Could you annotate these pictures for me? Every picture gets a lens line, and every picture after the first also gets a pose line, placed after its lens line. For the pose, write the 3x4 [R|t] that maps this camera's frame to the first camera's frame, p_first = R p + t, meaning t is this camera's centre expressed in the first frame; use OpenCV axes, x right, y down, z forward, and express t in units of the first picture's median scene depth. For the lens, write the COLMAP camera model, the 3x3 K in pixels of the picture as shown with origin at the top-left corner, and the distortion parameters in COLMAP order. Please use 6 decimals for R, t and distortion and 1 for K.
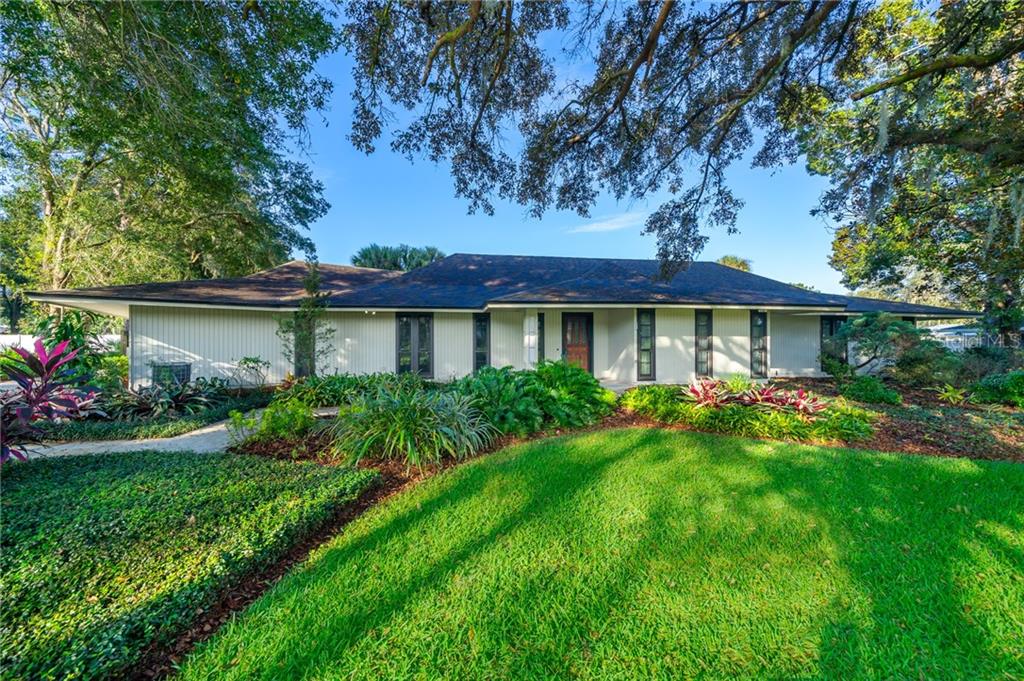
lens RADIAL K [[379.1, 0, 510.6], [0, 379.1, 345.4], [0, 0, 1]] dist [-0.003276, 0.000101]
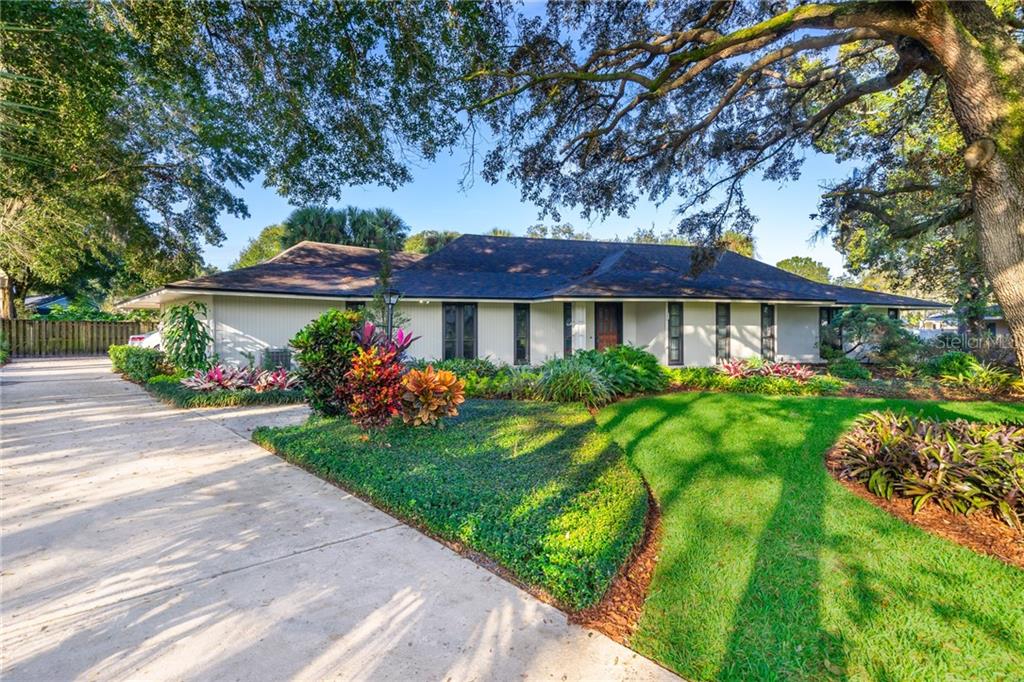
lens RADIAL K [[534.4, 0, 512.8], [0, 534.4, 339.7], [0, 0, 1]] dist [0.003207, 0.000036]
pose [[0.988983, -0.001472, 0.148022, -0.345598], [-0.000173, 0.999938, 0.011101, 0.000622], [-0.148029, -0.011004, 0.988922, -0.485068]]
